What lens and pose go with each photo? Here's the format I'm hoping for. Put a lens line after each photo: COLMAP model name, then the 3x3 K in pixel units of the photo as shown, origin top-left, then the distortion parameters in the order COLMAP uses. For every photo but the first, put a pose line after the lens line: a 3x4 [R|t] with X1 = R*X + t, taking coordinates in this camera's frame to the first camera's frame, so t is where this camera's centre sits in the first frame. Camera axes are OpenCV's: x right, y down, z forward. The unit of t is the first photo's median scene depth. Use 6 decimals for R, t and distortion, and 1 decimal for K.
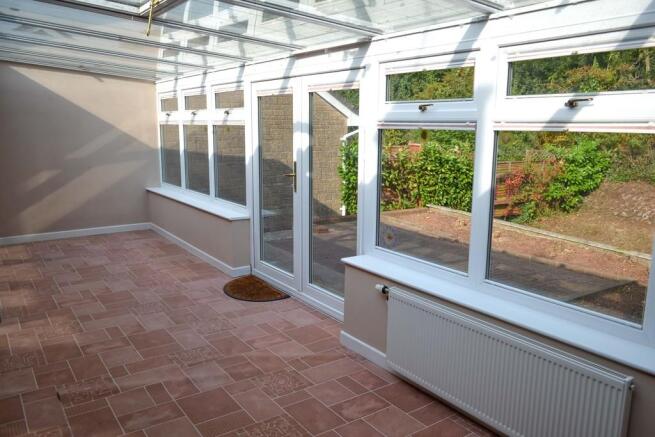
lens RADIAL K [[514.2, 0, 325.0], [0, 514.2, 218.7], [0, 0, 1]] dist [-0.008865, -0.000119]
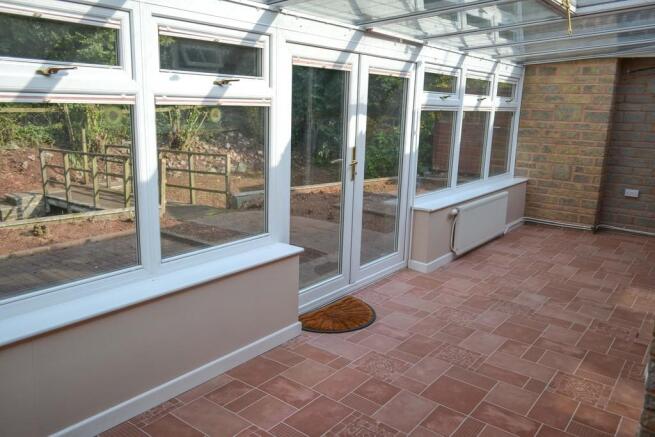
lens RADIAL K [[514.2, 0, 325.0], [0, 514.2, 218.7], [0, 0, 1]] dist [-0.008865, -0.000119]
pose [[-0.291597, -0.225577, 0.929563, -0.925355], [0.142655, 0.950672, 0.275449, -0.250128], [-0.945844, 0.212926, -0.245033, 1.304093]]
